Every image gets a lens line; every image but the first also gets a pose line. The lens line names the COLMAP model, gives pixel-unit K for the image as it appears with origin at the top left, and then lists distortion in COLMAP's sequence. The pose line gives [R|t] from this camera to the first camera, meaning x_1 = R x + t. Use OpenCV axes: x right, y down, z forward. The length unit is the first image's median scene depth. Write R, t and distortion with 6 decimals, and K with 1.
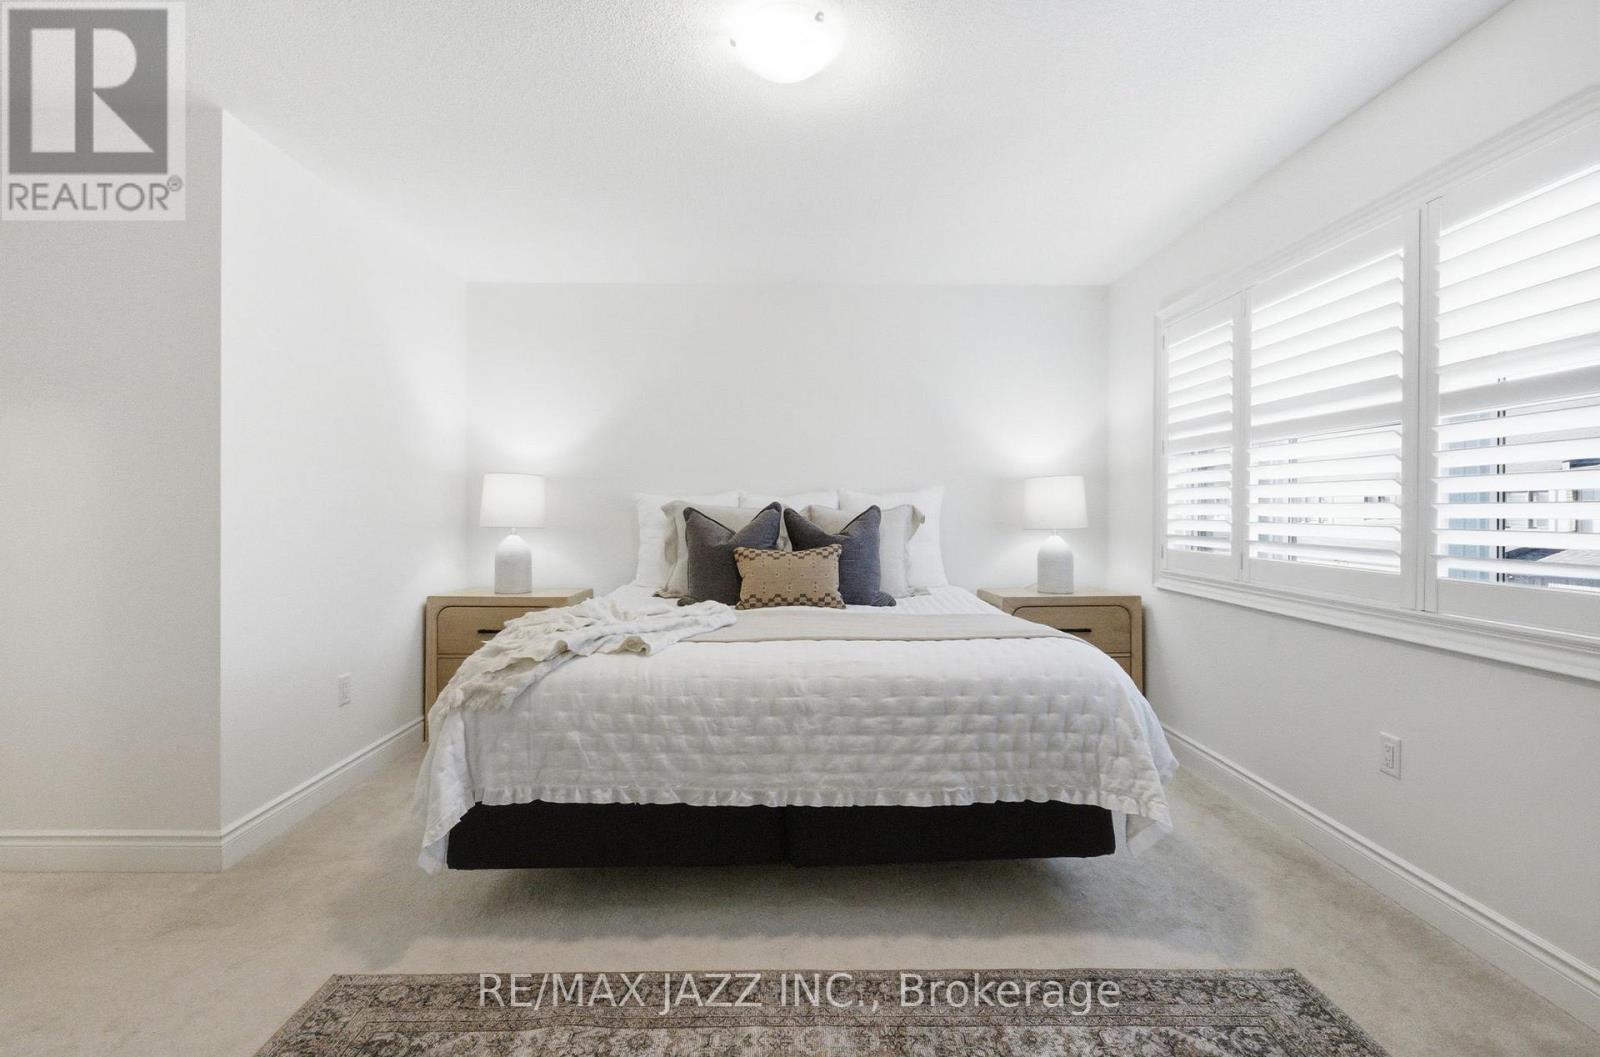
lens RADIAL K [[712.9, 0, 801.0], [0, 712.9, 520.3], [0, 0, 1]] dist [0.009895, -0.007643]
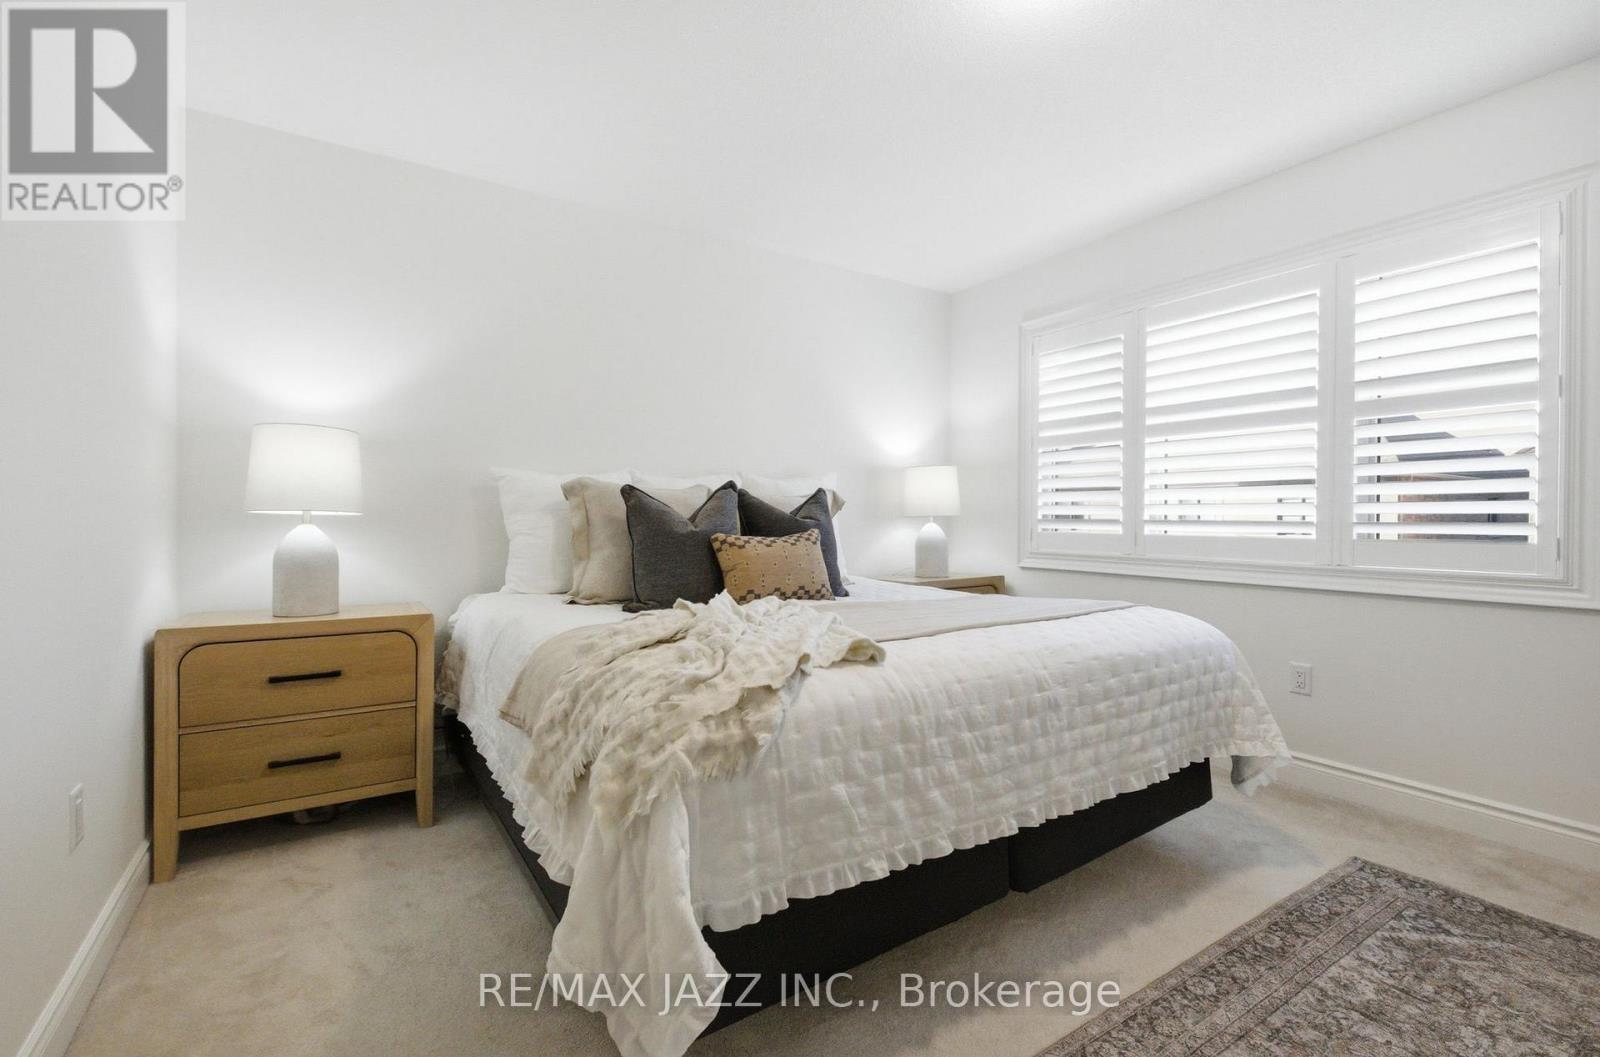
lens RADIAL K [[695.6, 0, 796.9], [0, 695.6, 528.7], [0, 0, 1]] dist [0.006491, -0.006181]
pose [[0.849449, -0.008465, 0.527602, -0.688329], [0.007758, 0.999964, 0.003553, 0.048131], [-0.527613, 0.001075, 0.849484, 0.446799]]
